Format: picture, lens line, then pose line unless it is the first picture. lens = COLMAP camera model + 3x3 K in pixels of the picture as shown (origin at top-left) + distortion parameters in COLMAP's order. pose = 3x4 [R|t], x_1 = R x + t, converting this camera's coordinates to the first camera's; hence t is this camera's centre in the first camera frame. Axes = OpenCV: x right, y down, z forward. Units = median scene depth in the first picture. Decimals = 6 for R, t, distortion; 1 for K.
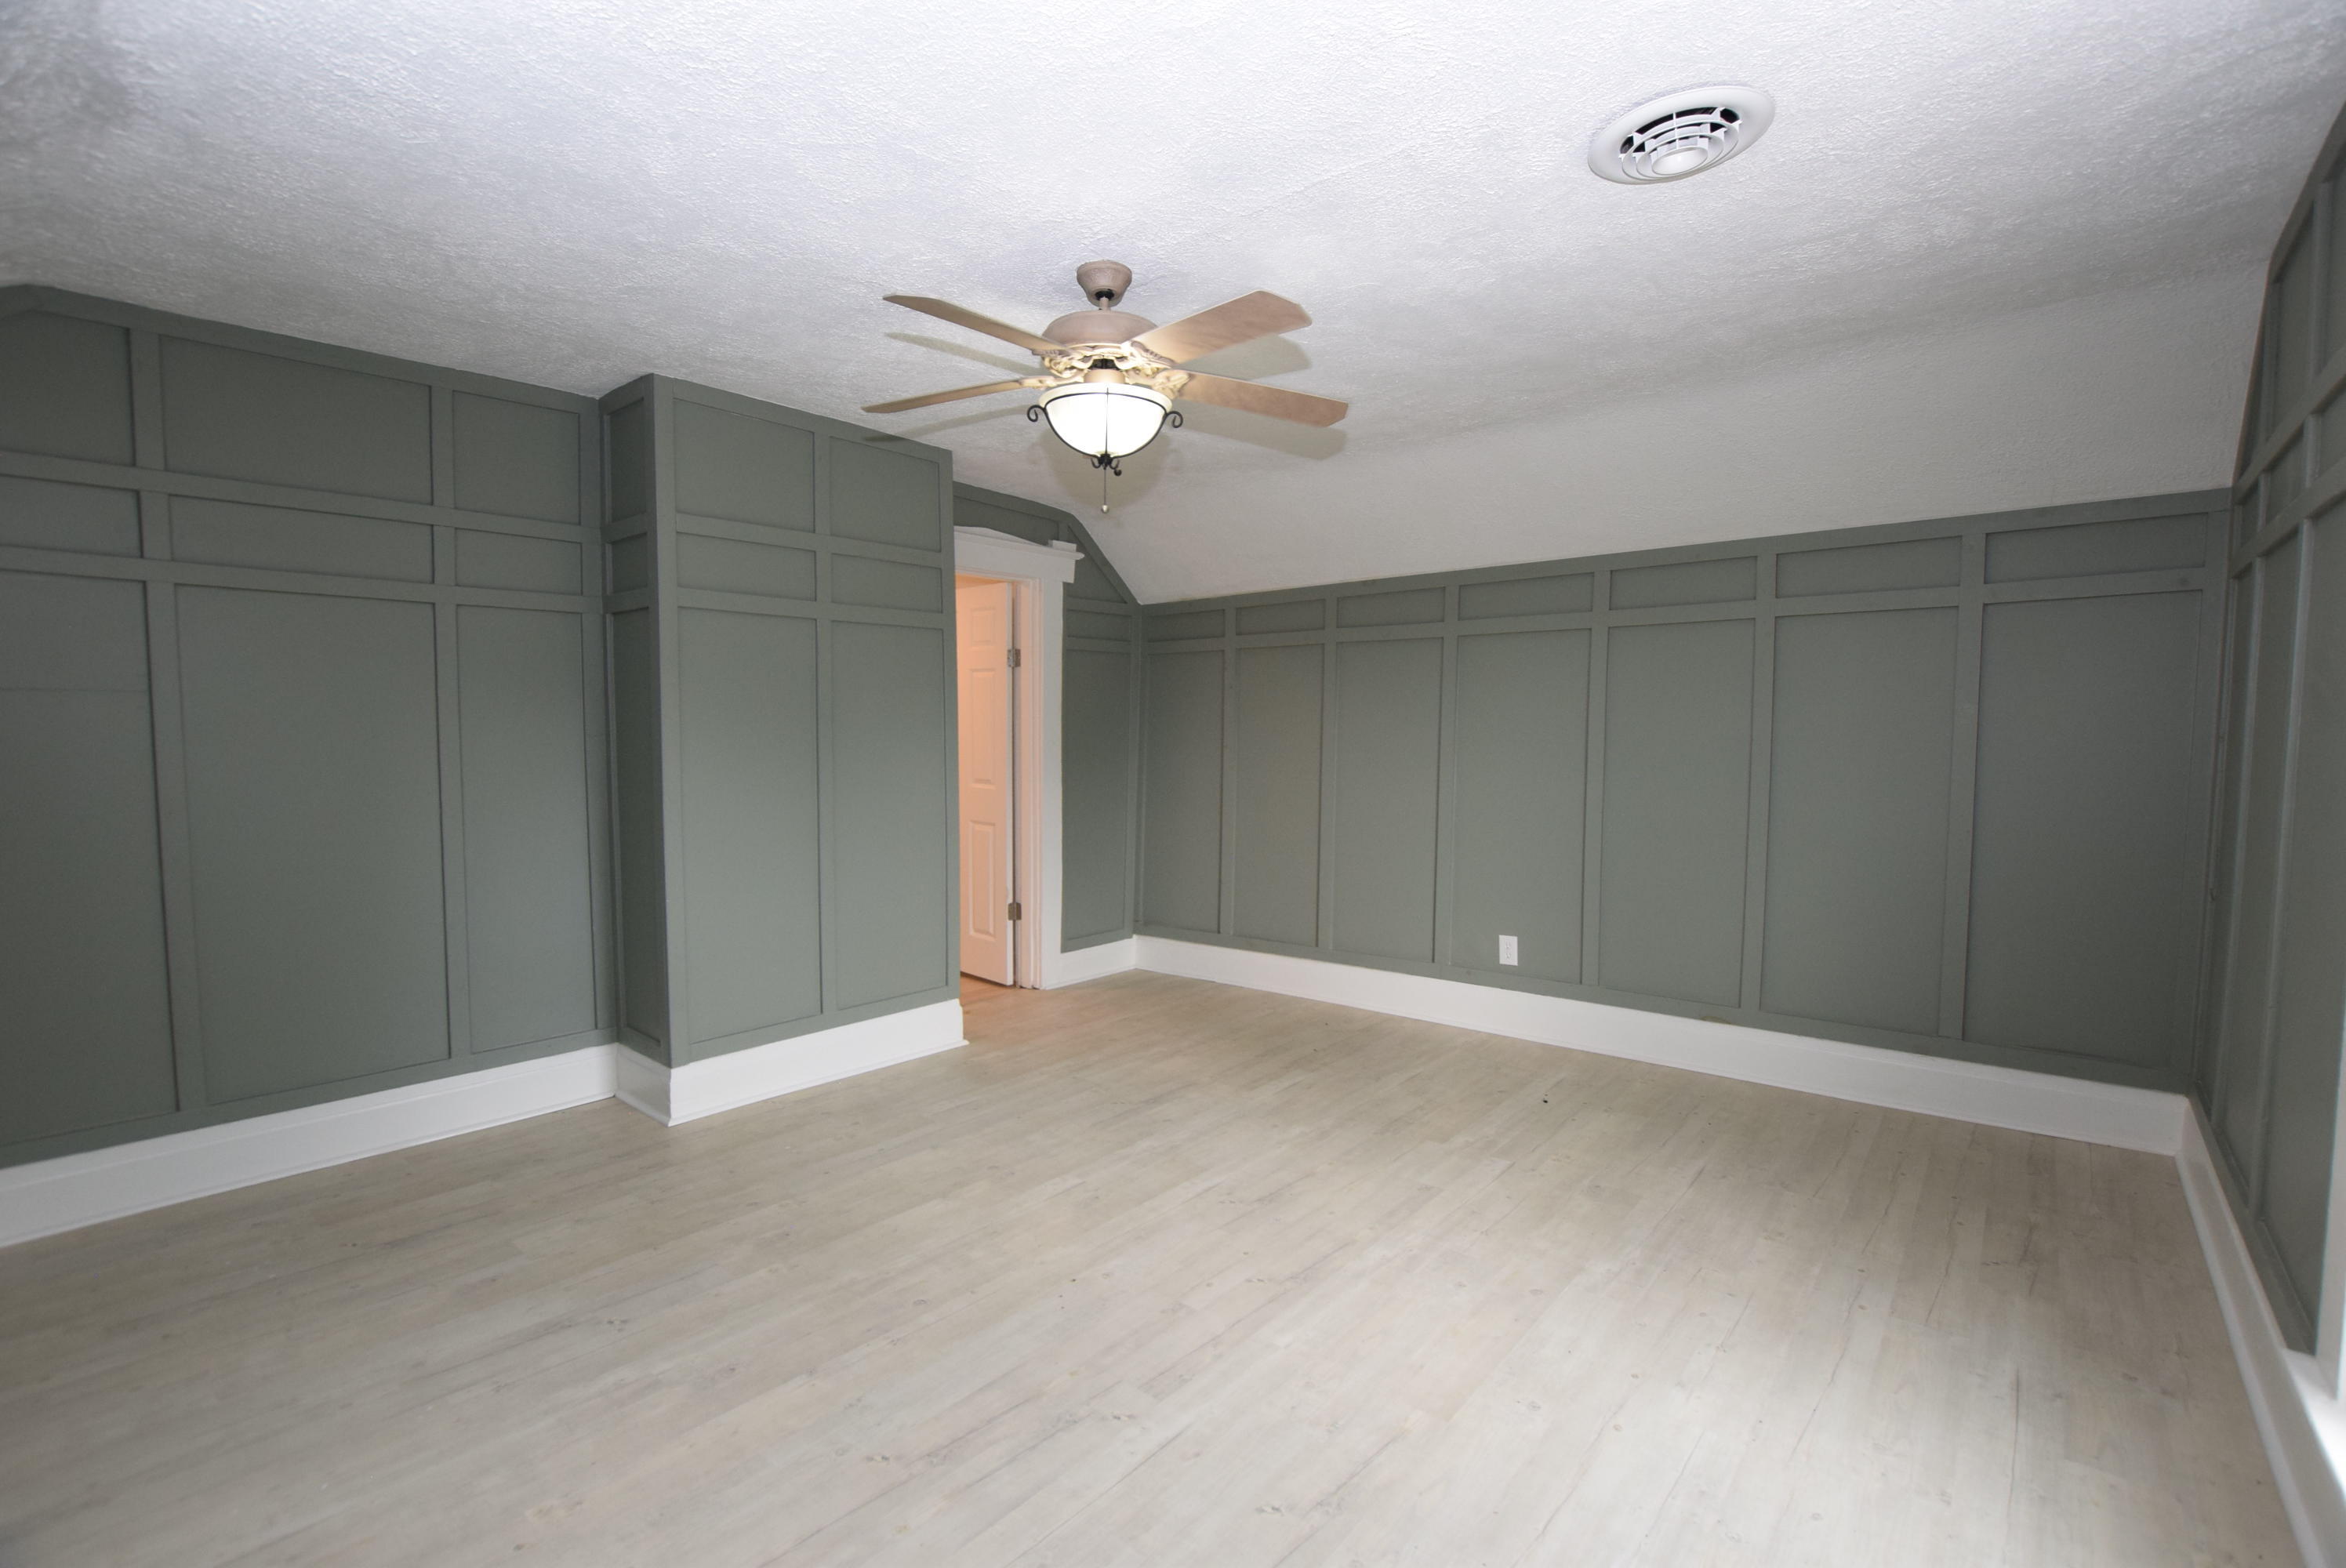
lens RADIAL K [[1024.6, 0, 1173.0], [0, 1024.6, 784.0], [0, 0, 1]] dist [-0.020698, 0.000944]
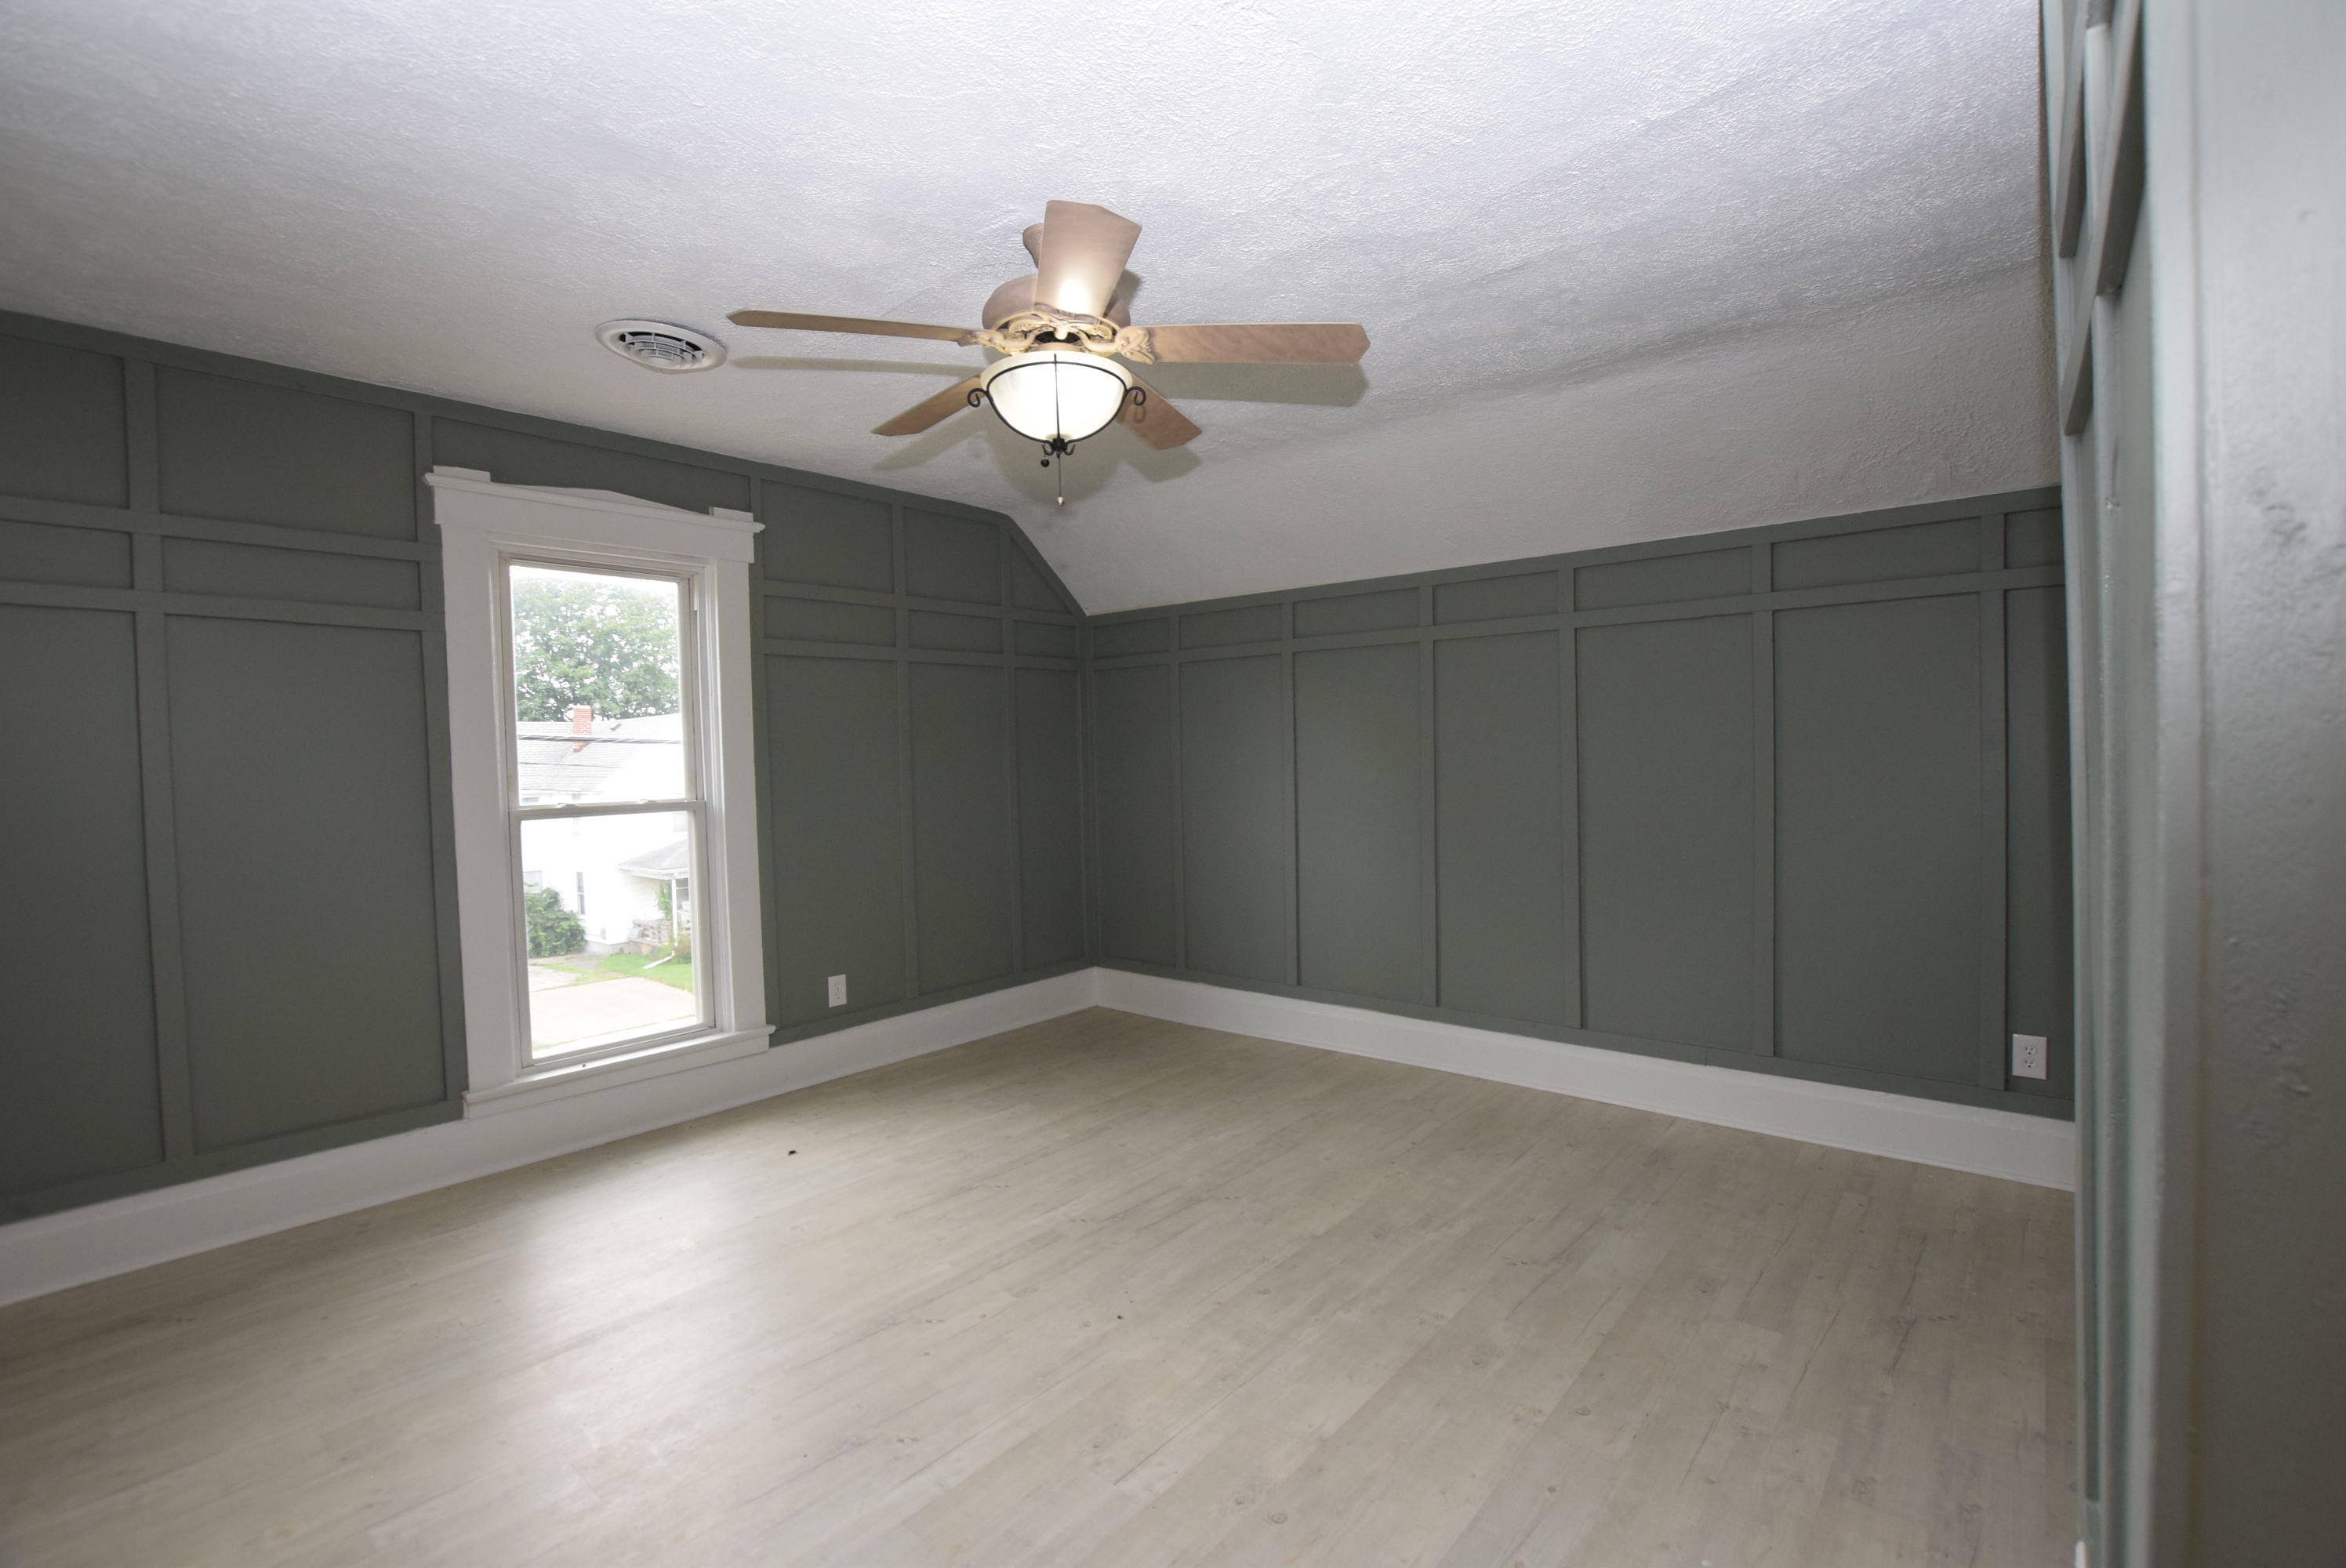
lens RADIAL K [[1024.6, 0, 1173.0], [0, 1024.6, 784.0], [0, 0, 1]] dist [-0.020698, 0.000944]
pose [[-0.999731, 0.023106, 0.001968, -0.168090], [0.023189, 0.995941, 0.086970, -0.108708], [0.000050, 0.086993, -0.996209, 2.006957]]
